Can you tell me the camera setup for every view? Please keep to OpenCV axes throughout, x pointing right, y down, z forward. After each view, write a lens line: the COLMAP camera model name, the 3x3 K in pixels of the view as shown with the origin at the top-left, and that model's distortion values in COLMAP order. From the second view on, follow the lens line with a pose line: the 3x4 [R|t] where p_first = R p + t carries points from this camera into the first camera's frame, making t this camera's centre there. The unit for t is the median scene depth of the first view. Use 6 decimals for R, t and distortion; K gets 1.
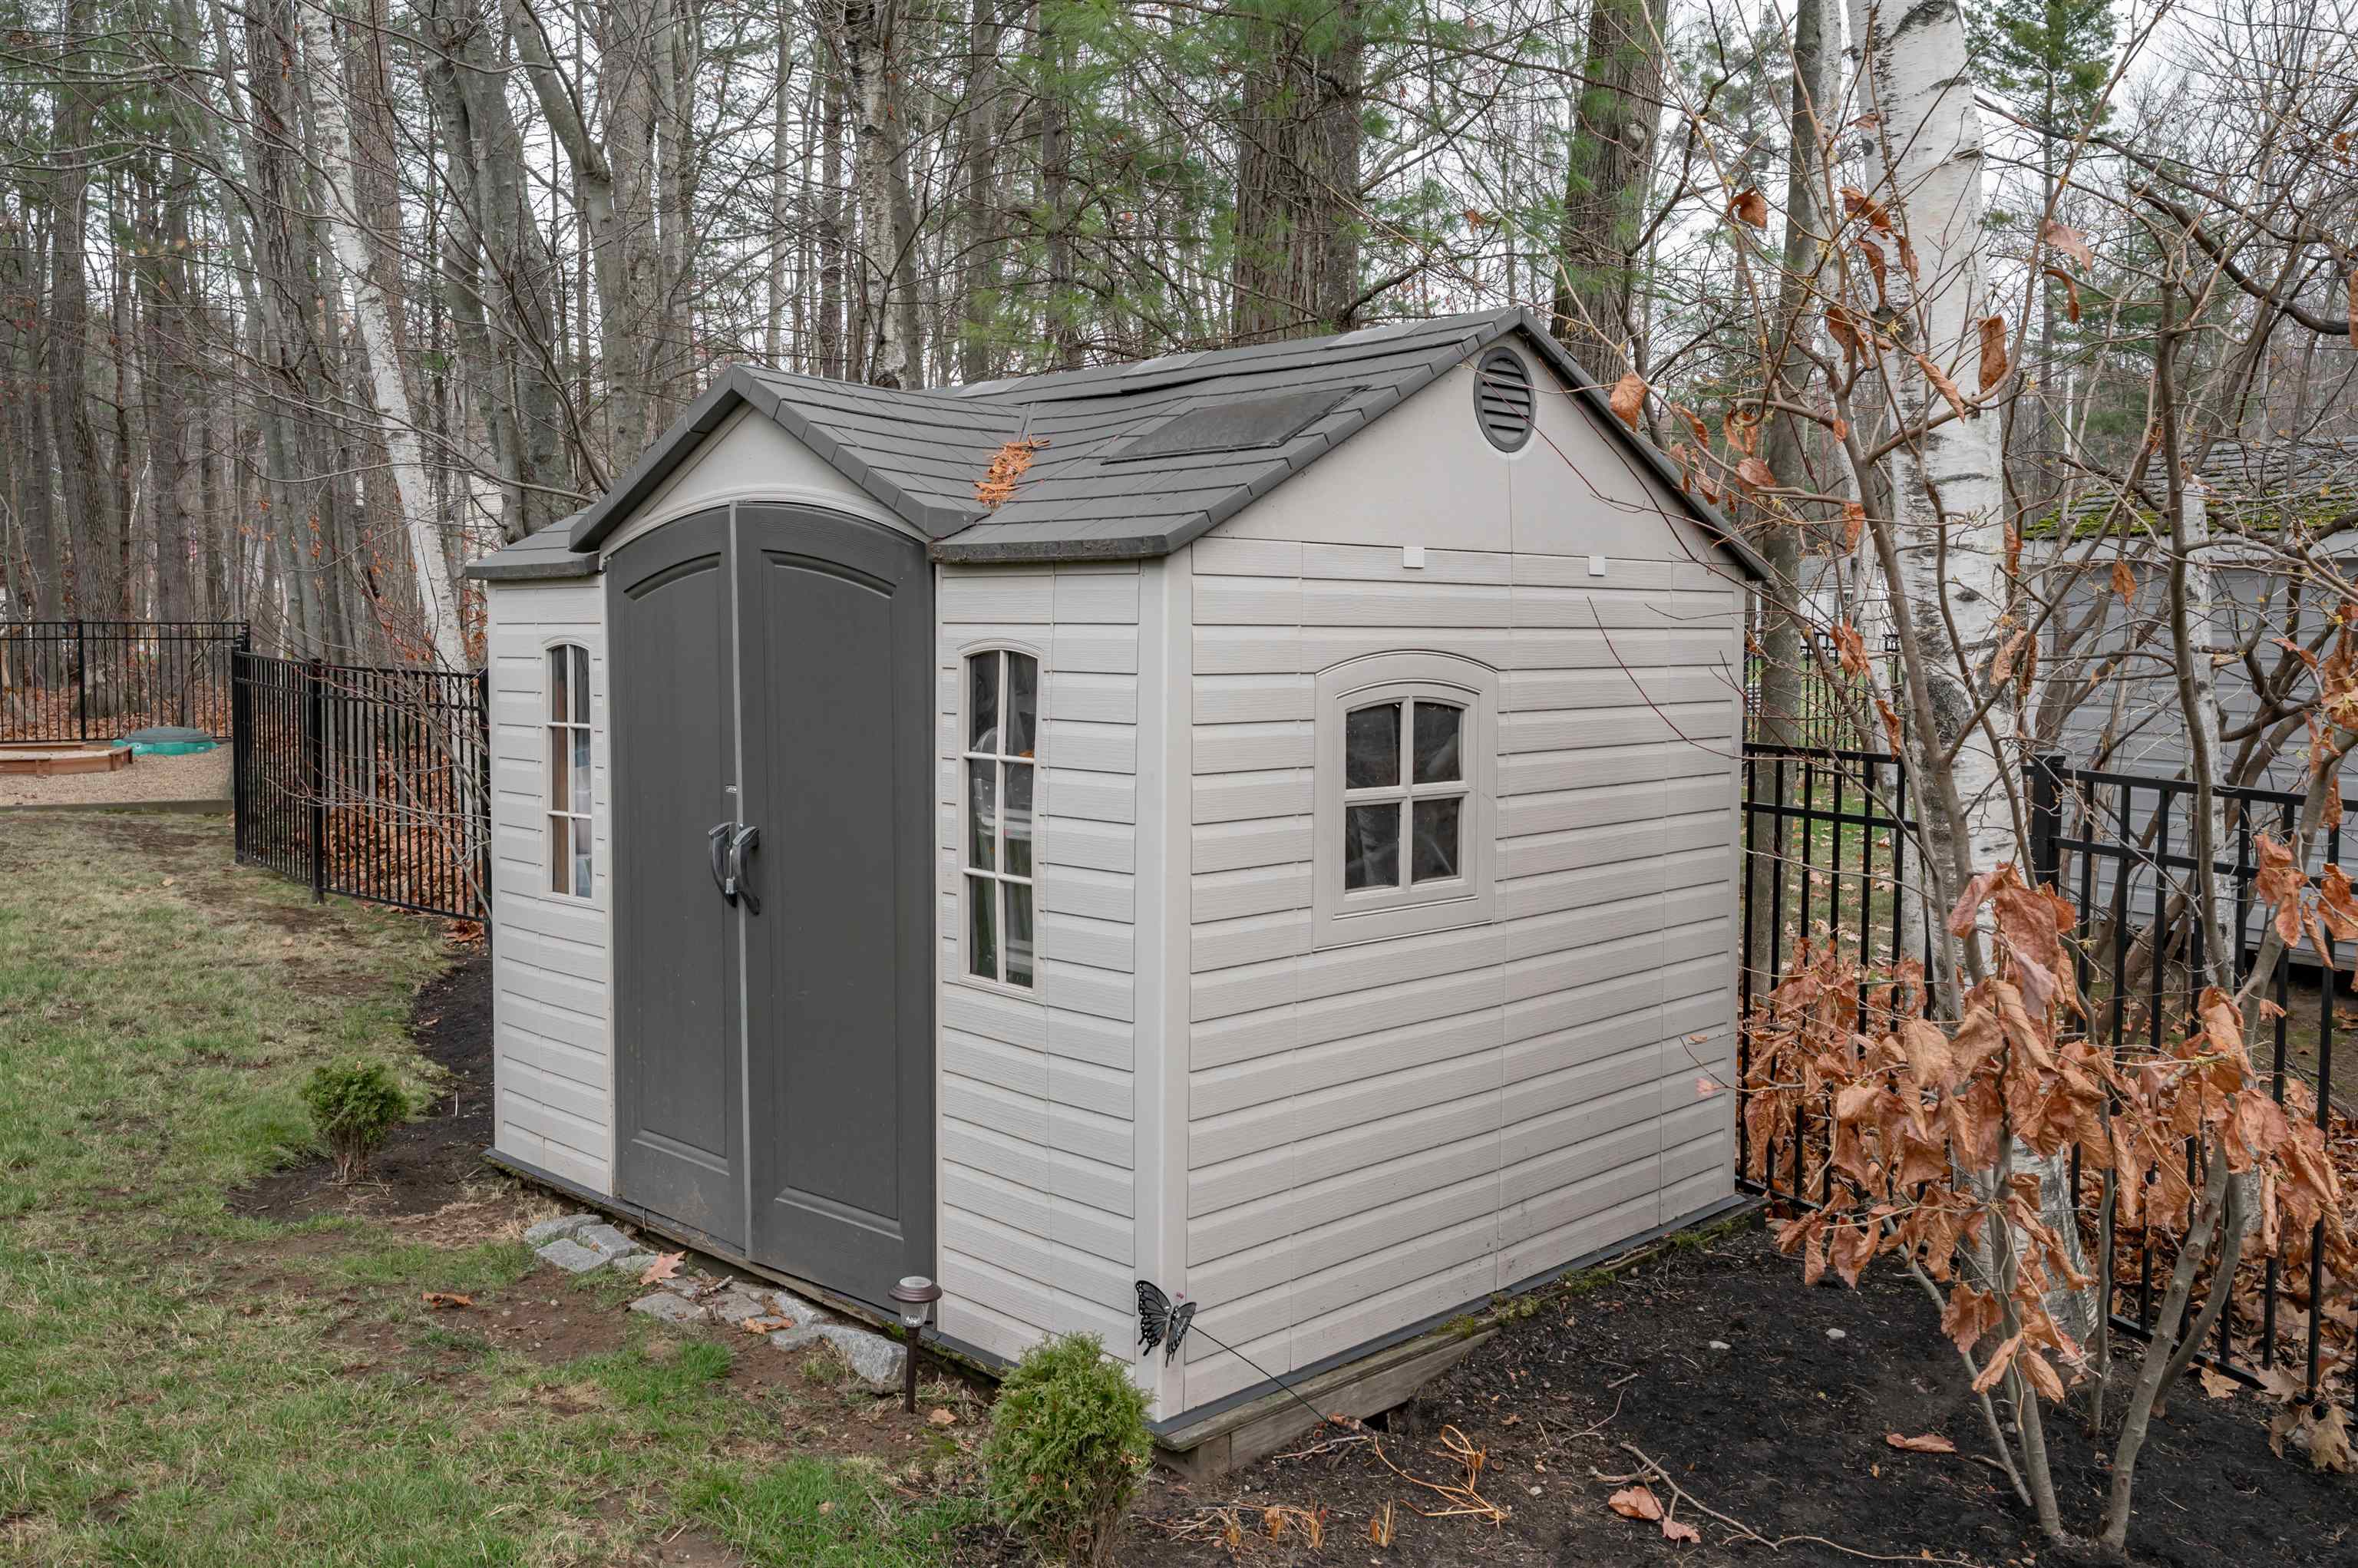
lens RADIAL K [[1905.3, 0, 1170.8], [0, 1905.3, 765.9], [0, 0, 1]] dist [-0.017690, -0.003596]
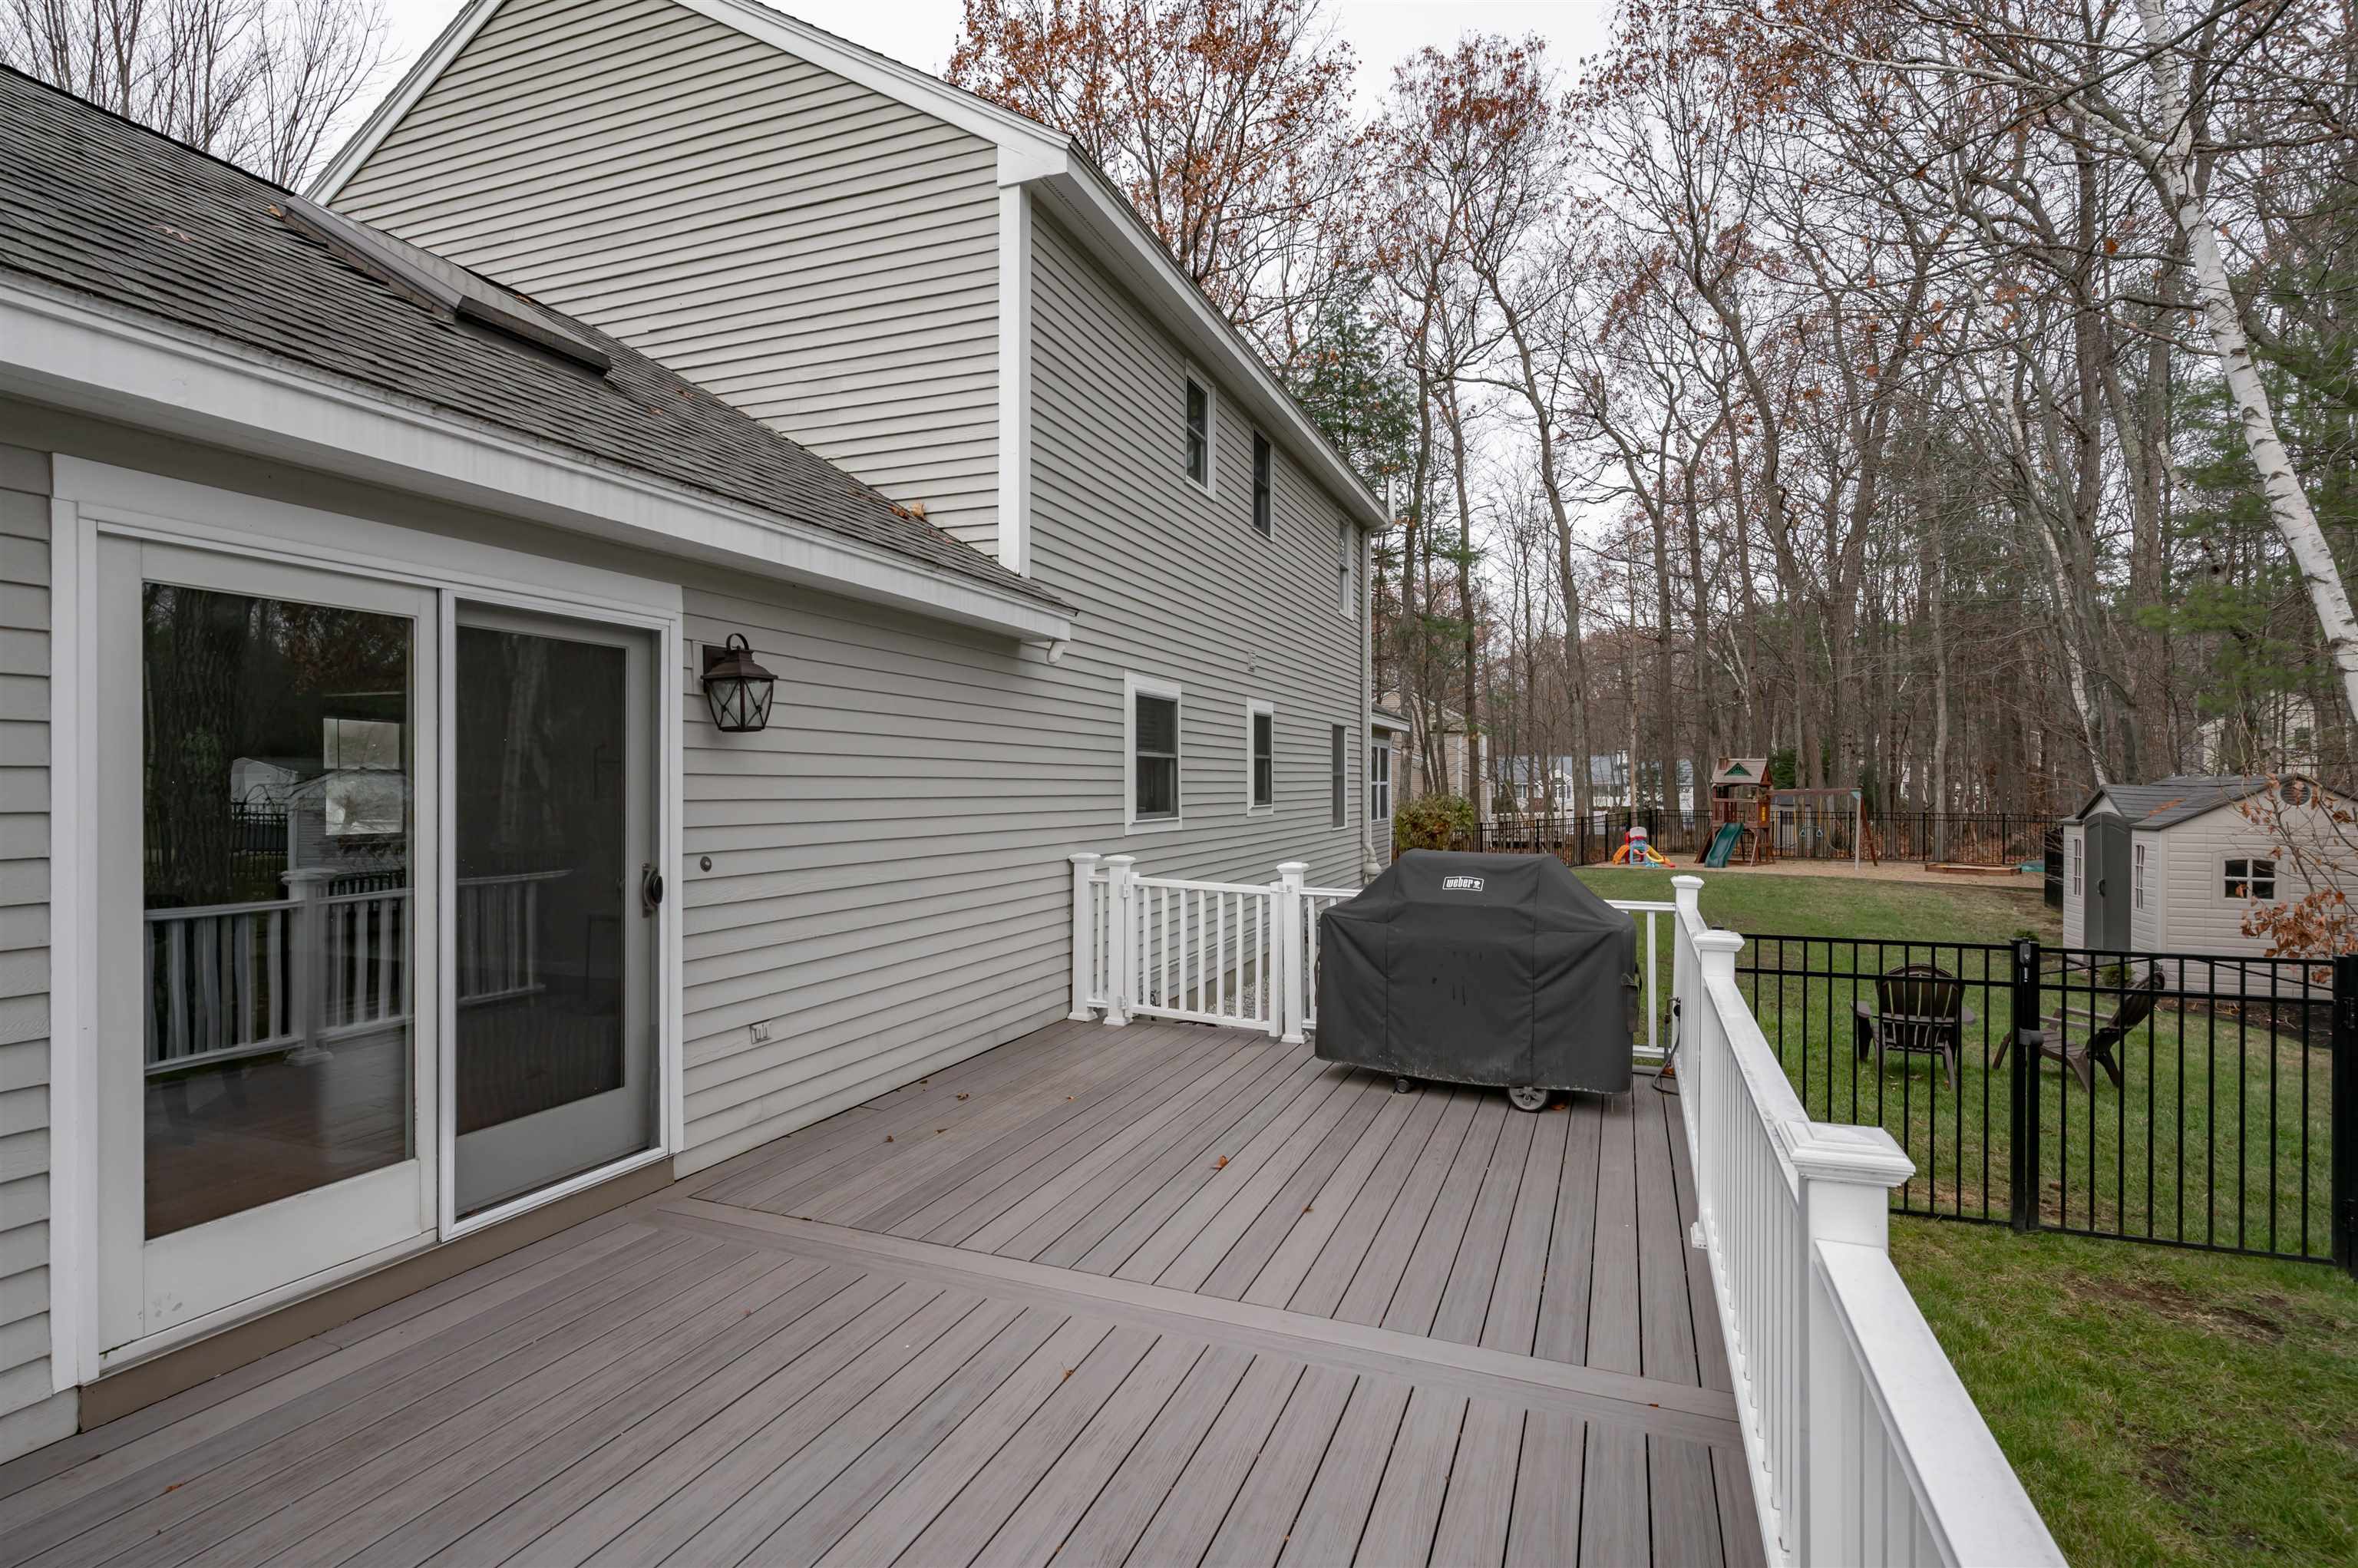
lens RADIAL K [[1180.7, 0, 1174.8], [0, 1180.7, 781.1], [0, 0, 1]] dist [0.015107, 0.000367]
pose [[0.405371, -0.007512, -0.914121, 1.723000], [-0.071408, 0.996651, -0.039857, 0.079415], [0.911359, 0.081432, 0.403477, -2.593078]]
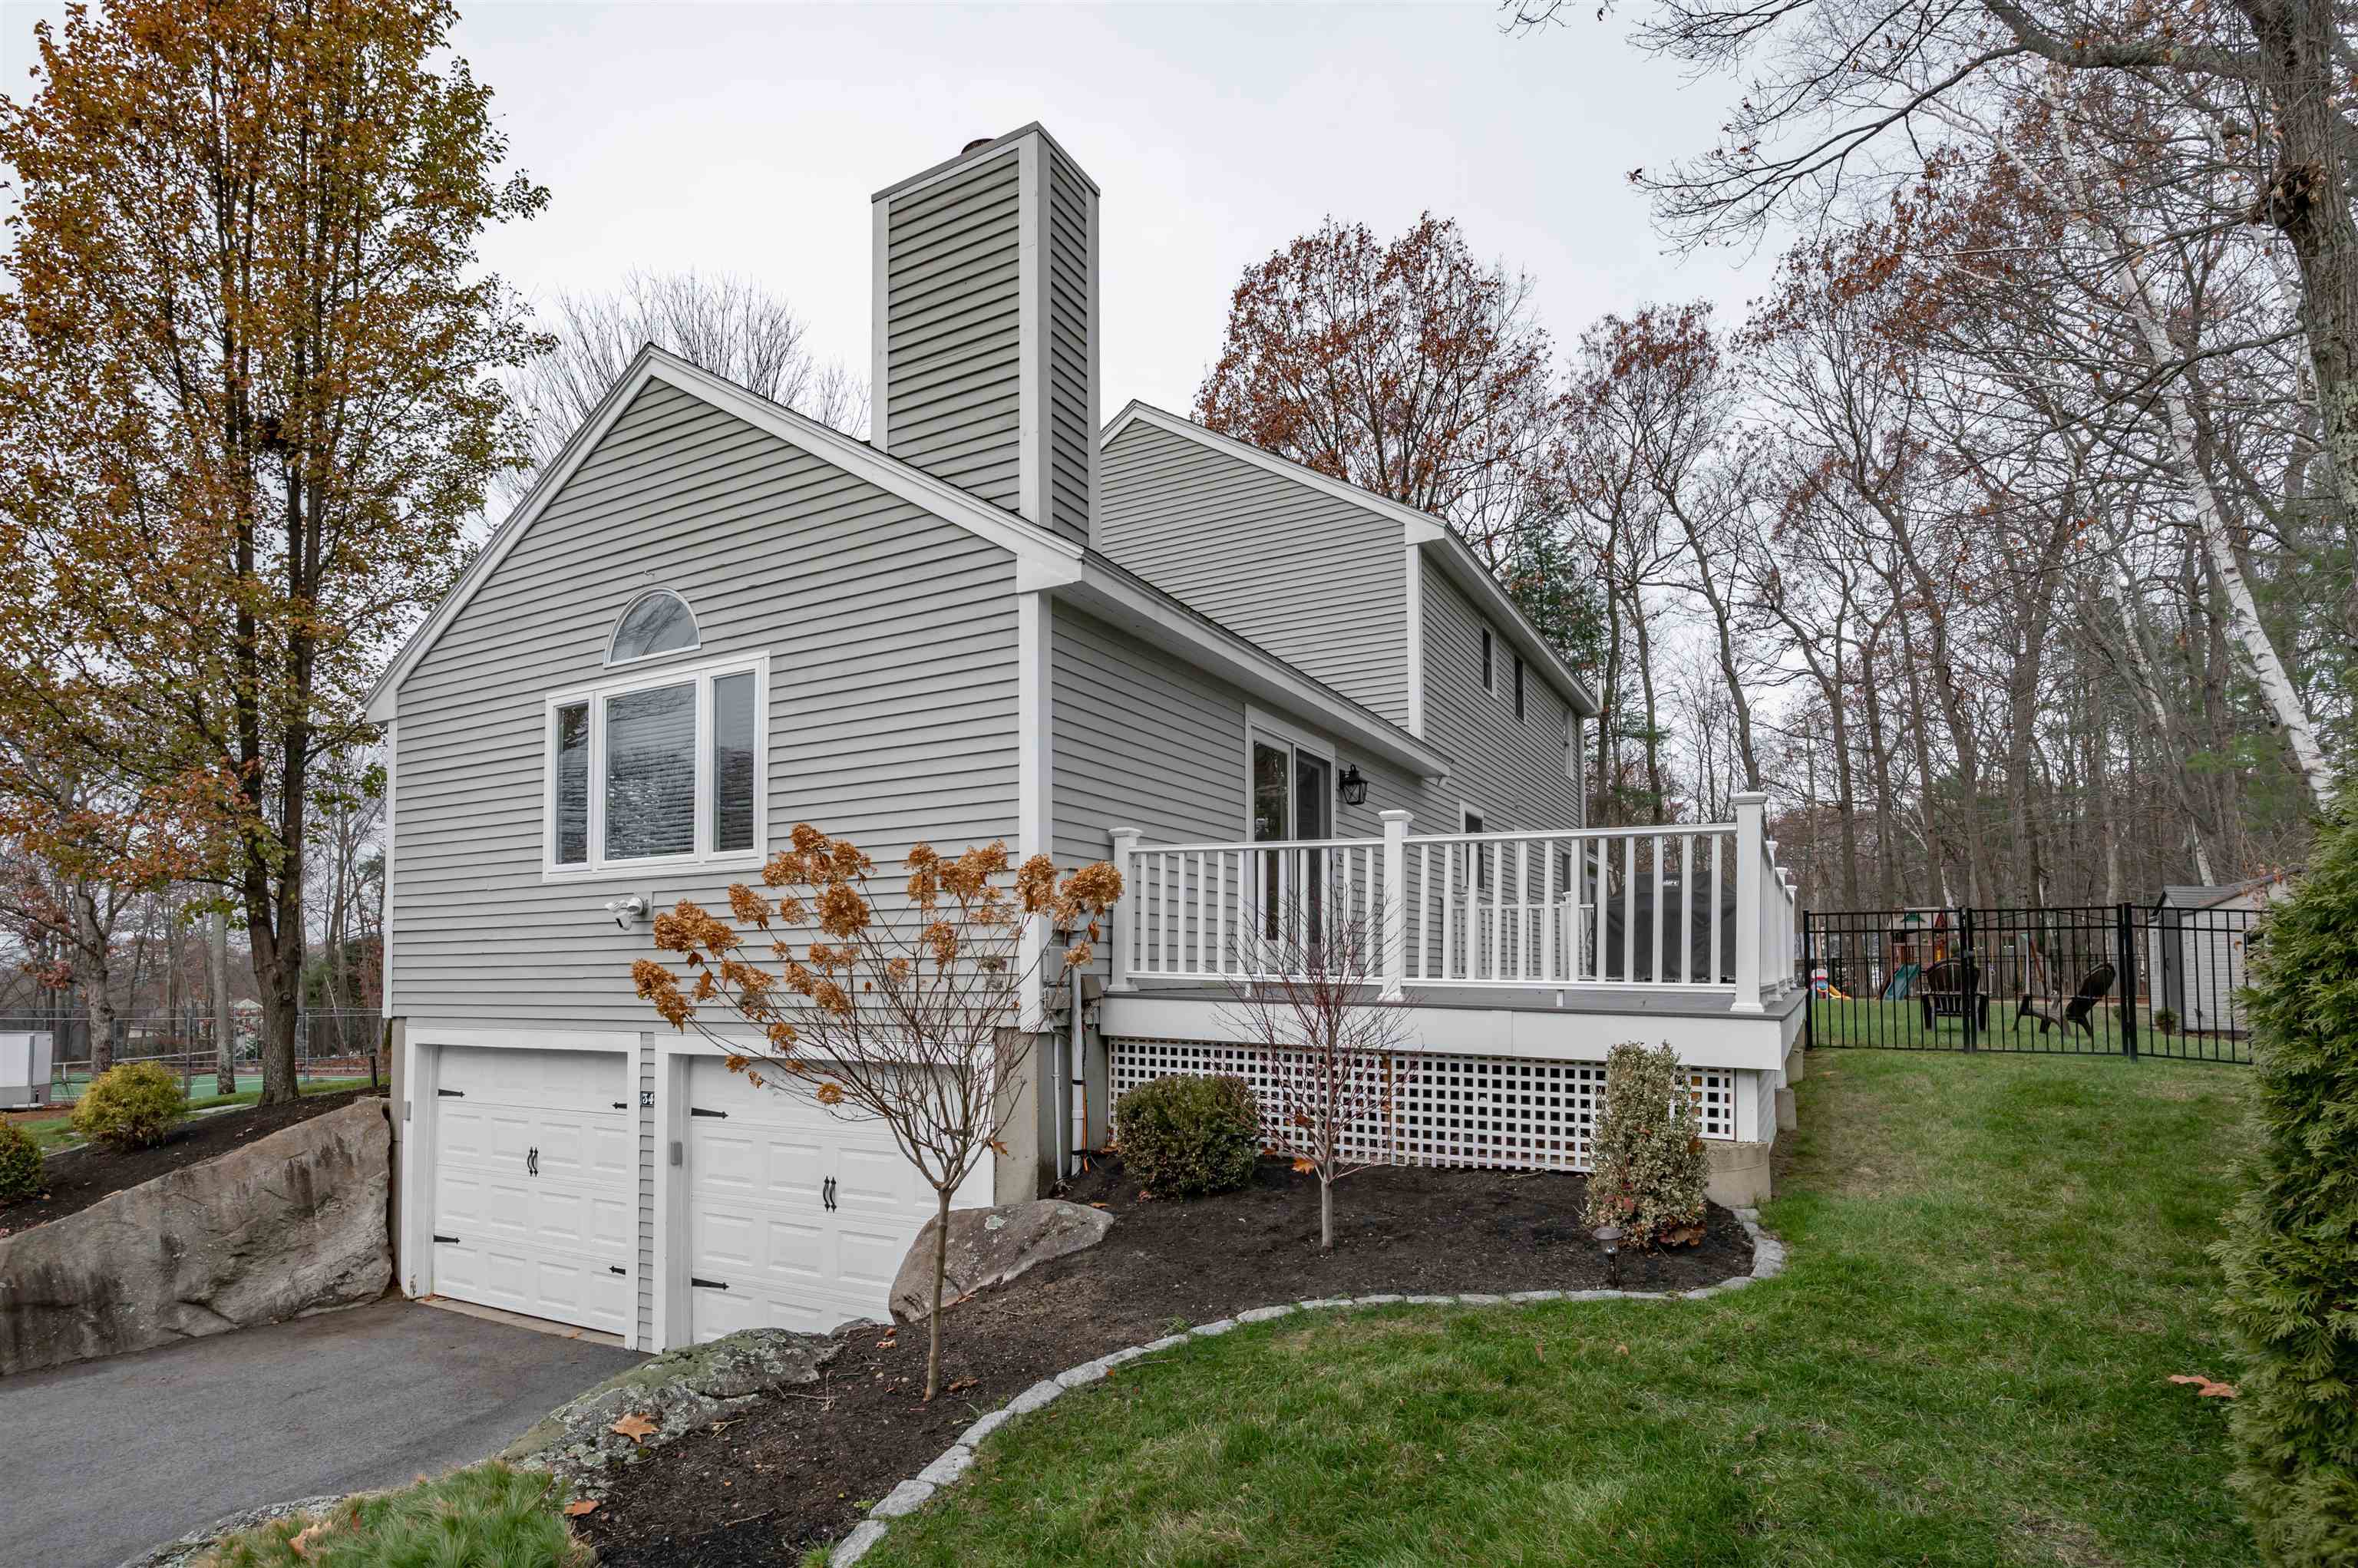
lens RADIAL K [[1180.7, 0, 1186.5], [0, 1180.7, 909.3], [0, 0, 1]] dist [0.015107, 0.000367]
pose [[0.279406, -0.062753, -0.958120, 2.821260], [-0.072232, 0.993661, -0.086145, 0.454066], [0.957452, 0.093277, 0.273102, -3.461677]]
